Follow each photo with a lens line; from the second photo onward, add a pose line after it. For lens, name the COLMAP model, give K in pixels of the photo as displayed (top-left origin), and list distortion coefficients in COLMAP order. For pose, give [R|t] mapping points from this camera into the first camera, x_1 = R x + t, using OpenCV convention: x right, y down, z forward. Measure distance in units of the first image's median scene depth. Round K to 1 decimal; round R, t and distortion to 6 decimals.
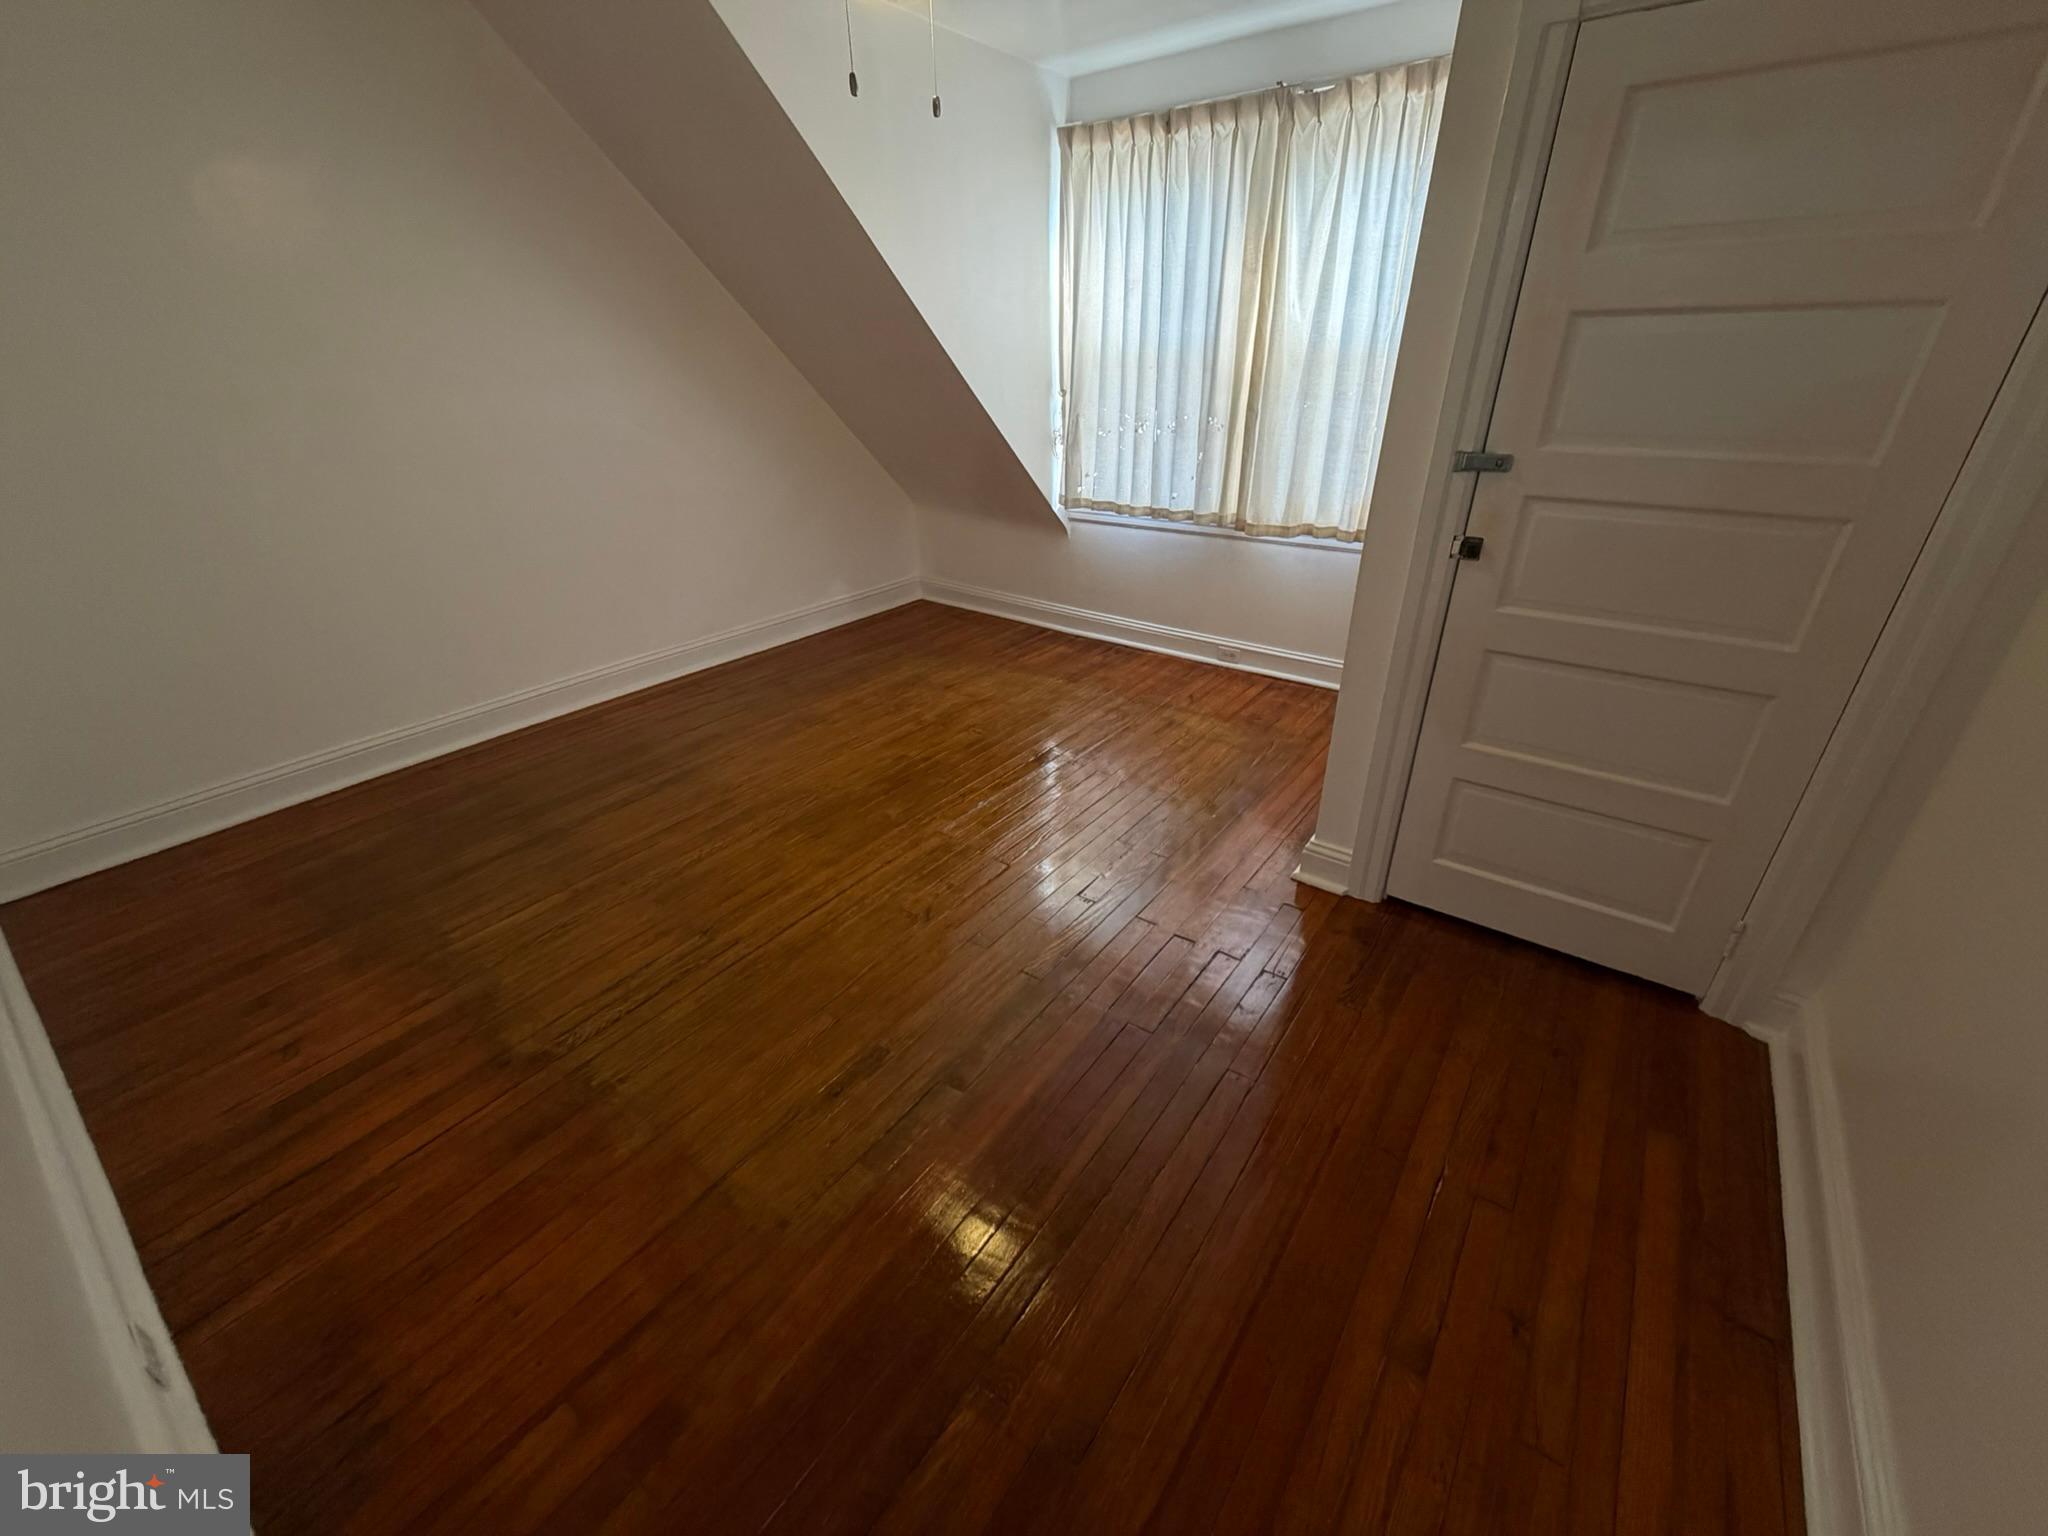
lens RADIAL K [[820.5, 0, 1028.8], [0, 820.5, 765.2], [0, 0, 1]] dist [0.001561, -0.000051]
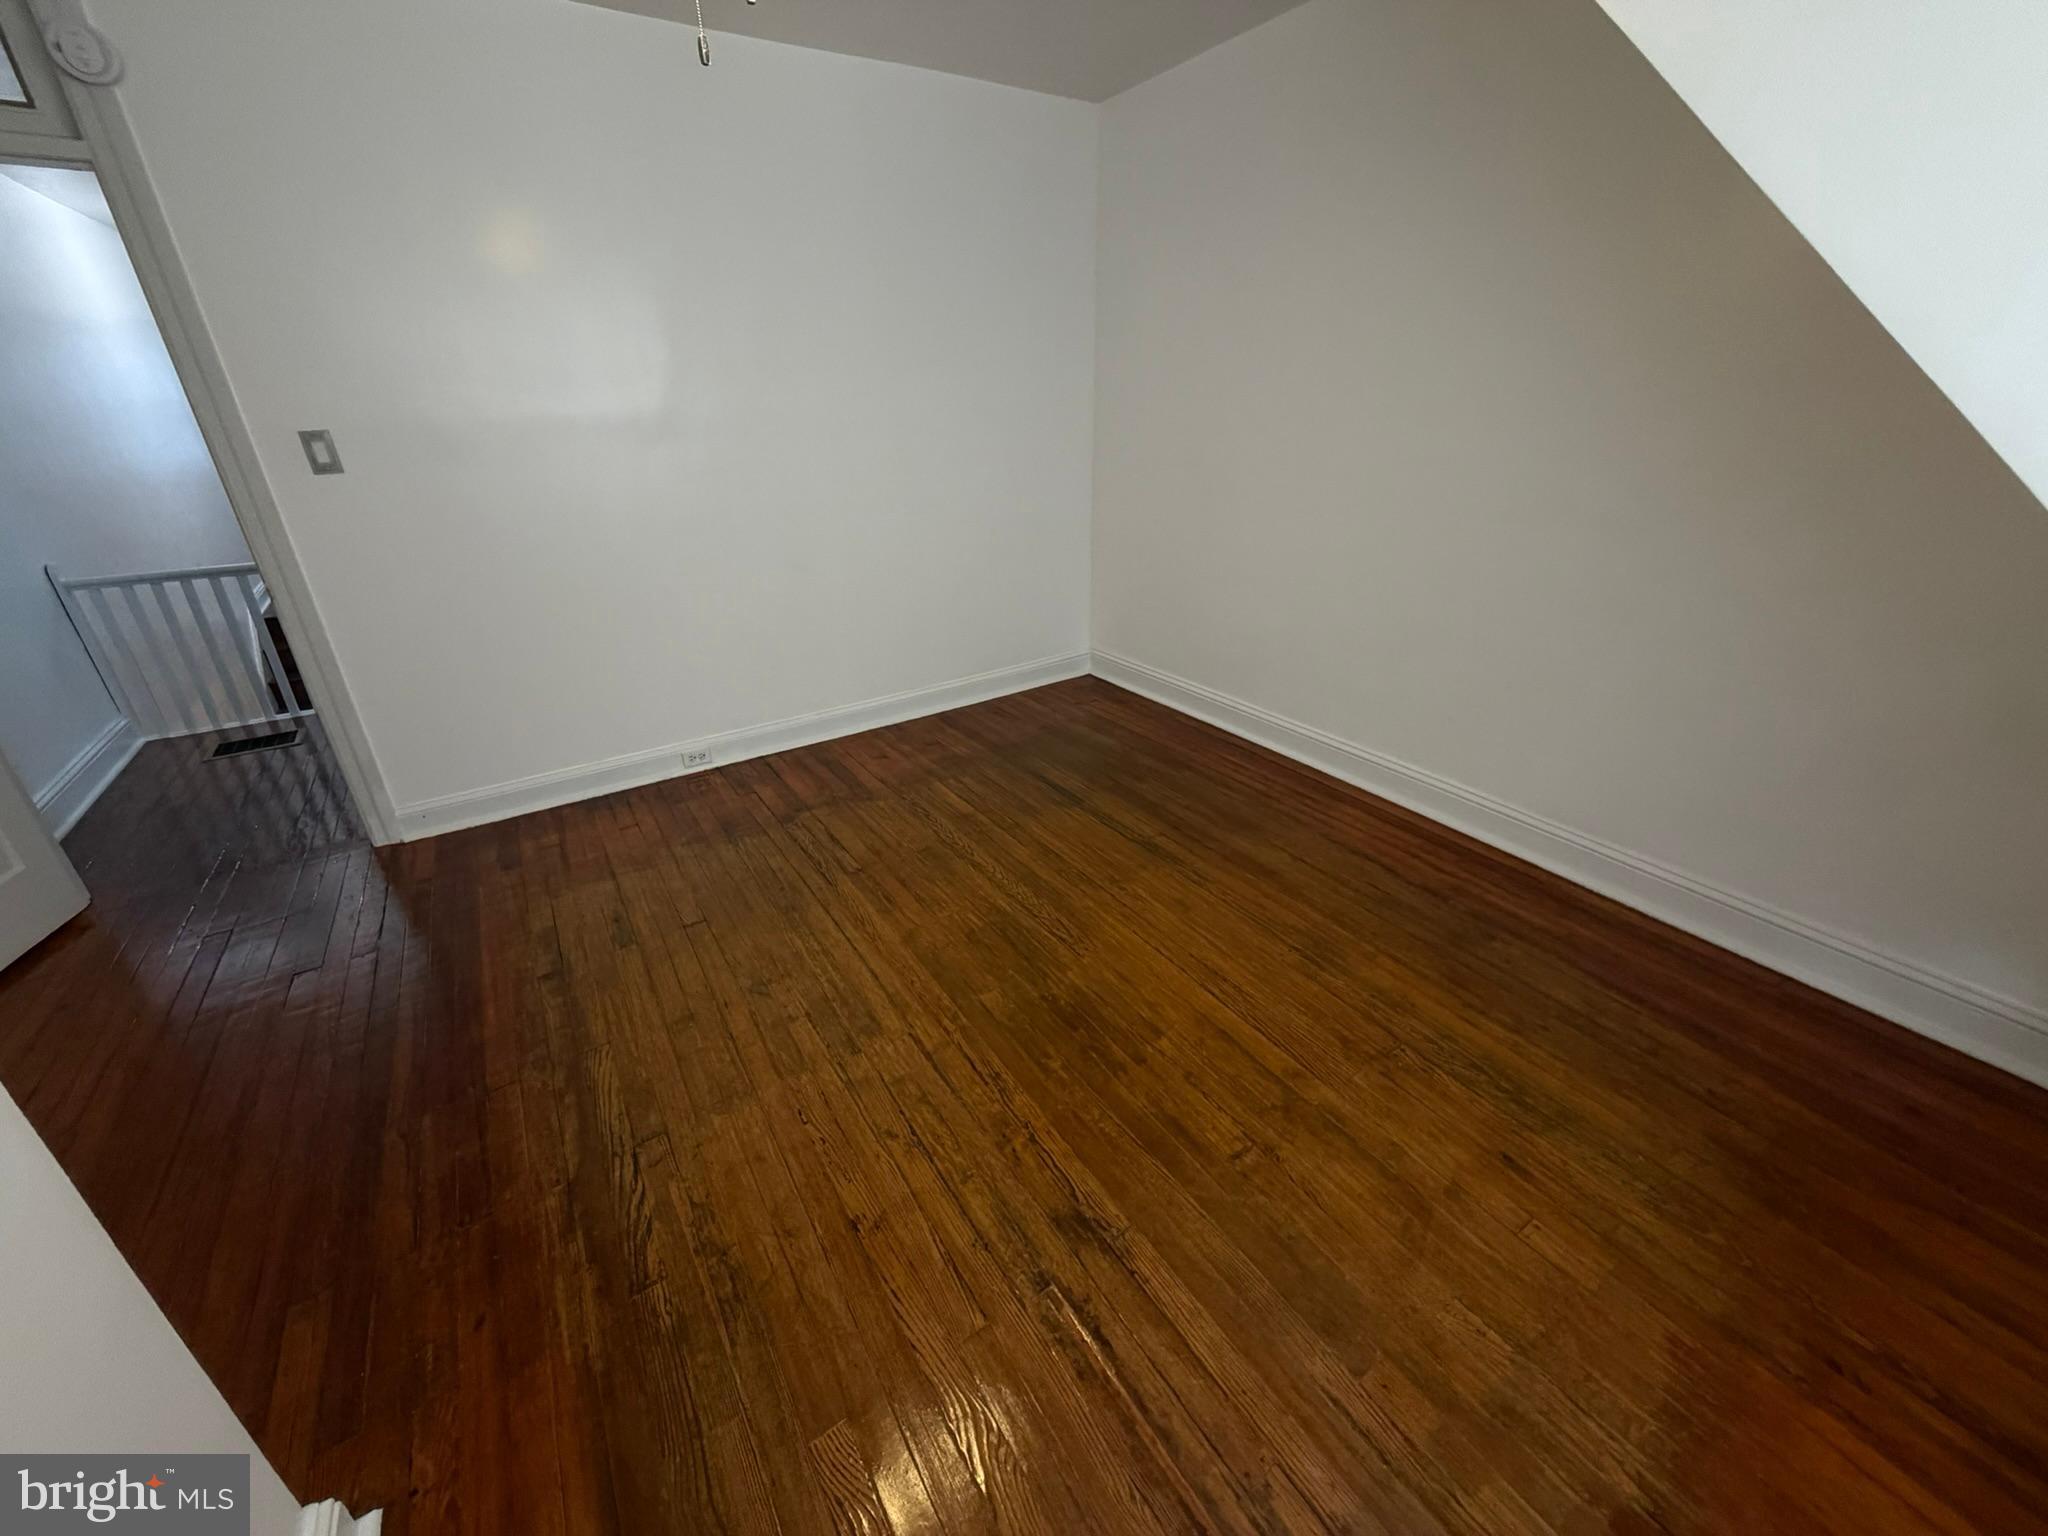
lens RADIAL K [[814.2, 0, 1028.9], [0, 814.2, 769.0], [0, 0, 1]] dist [0.000091, 0.000035]
pose [[-0.354893, 0.410472, -0.839978, 0.344022], [-0.409580, 0.739390, 0.534366, -0.490494], [0.840414, 0.533681, -0.094283, 0.970521]]
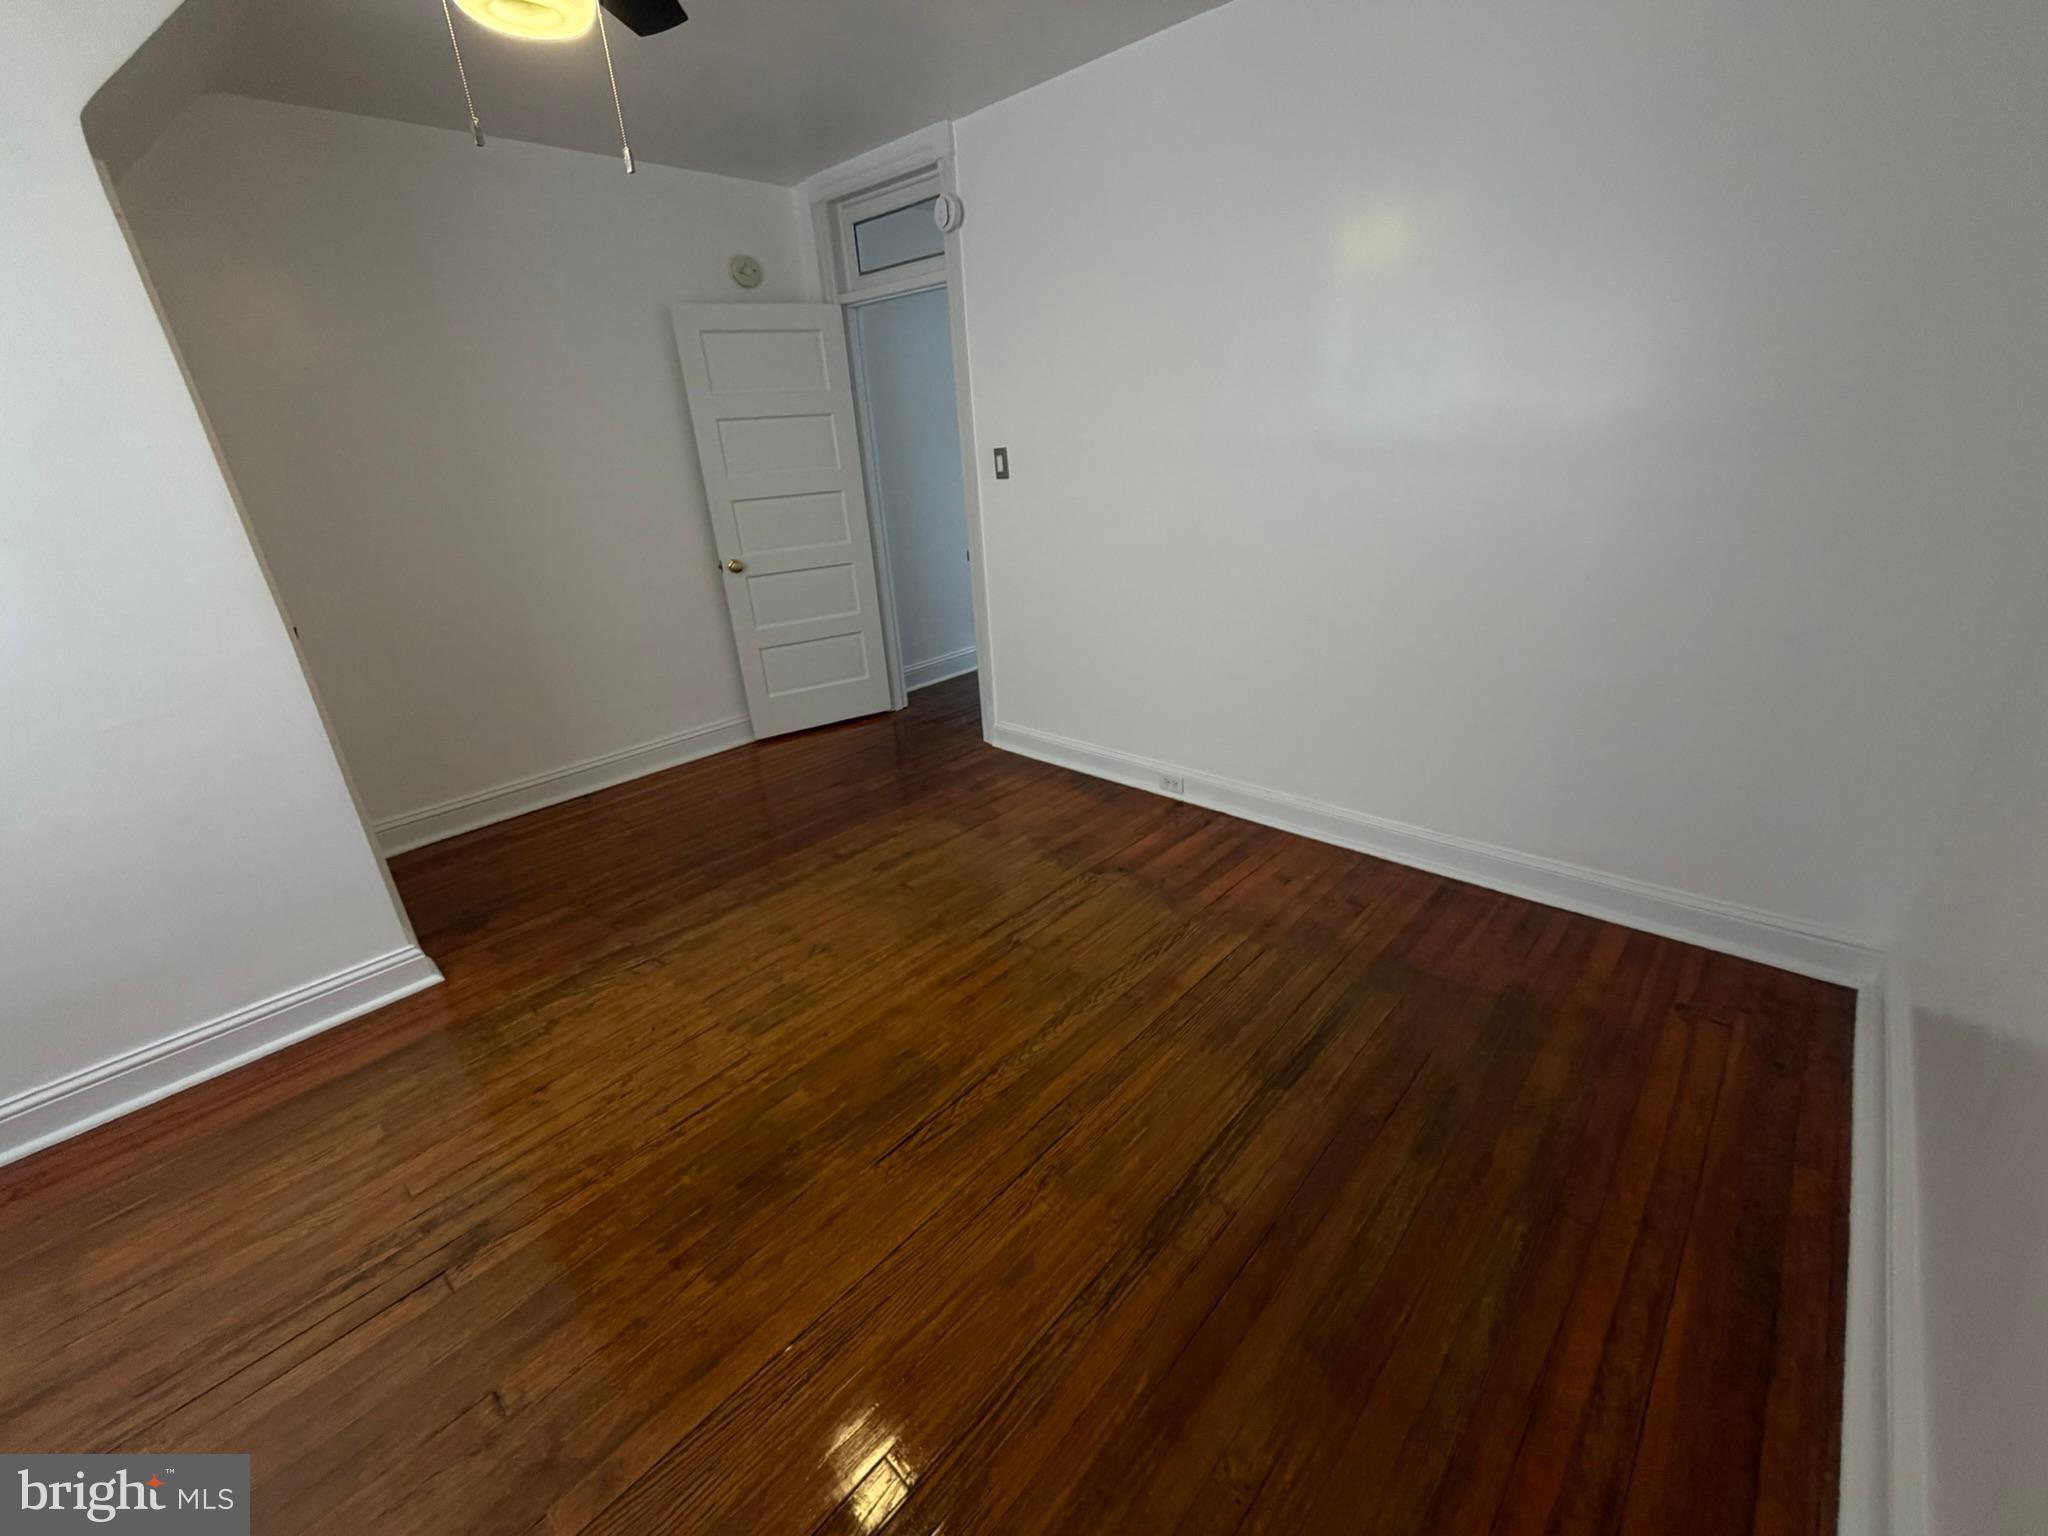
lens RADIAL K [[814.2, 0, 1028.9], [0, 814.2, 769.0], [0, 0, 1]] dist [0.000091, 0.000035]
pose [[-0.990676, 0.013430, 0.135576, -0.438509], [0.112868, 0.638241, 0.761517, -0.590489], [-0.076303, 0.769719, -0.633806, 1.178021]]
